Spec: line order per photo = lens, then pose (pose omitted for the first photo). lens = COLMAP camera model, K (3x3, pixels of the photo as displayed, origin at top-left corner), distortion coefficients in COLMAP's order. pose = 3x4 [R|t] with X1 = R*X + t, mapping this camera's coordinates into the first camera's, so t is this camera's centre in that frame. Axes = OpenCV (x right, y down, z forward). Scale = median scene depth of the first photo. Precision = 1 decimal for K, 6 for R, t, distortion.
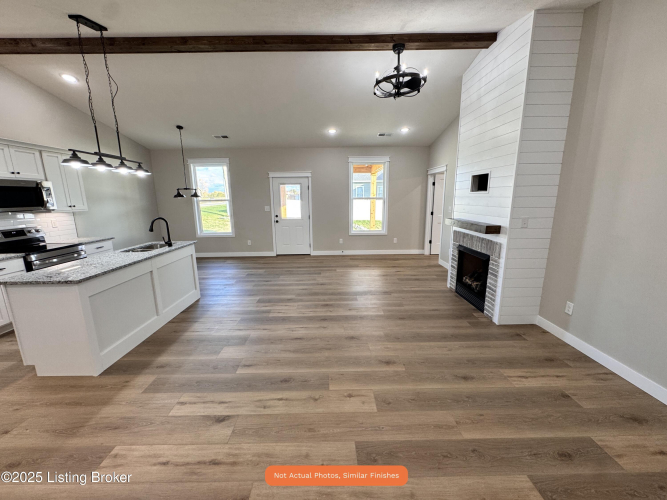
lens RADIAL K [[266.3, 0, 333.5], [0, 266.3, 250.0], [0, 0, 1]] dist [-0.002638, -0.000125]
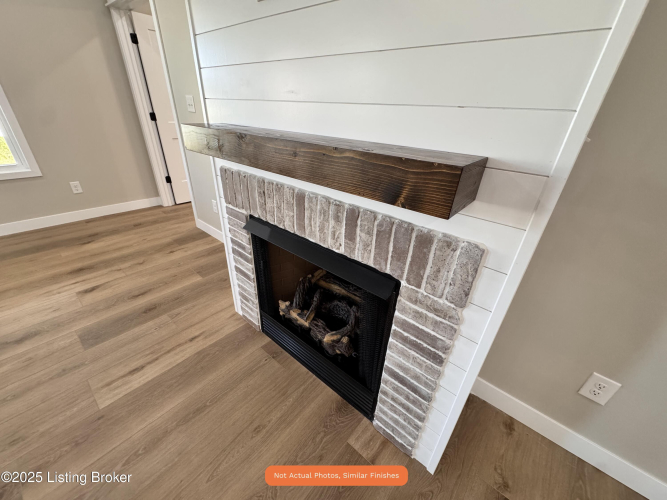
lens RADIAL K [[266.3, 0, 333.5], [0, 266.3, 250.0], [0, 0, 1]] dist [-0.002638, -0.000125]
pose [[0.655769, -0.317252, 0.685068, 0.319729], [0.096456, 0.935192, 0.340752, -0.082198], [-0.748775, -0.157376, 0.643871, 0.743335]]
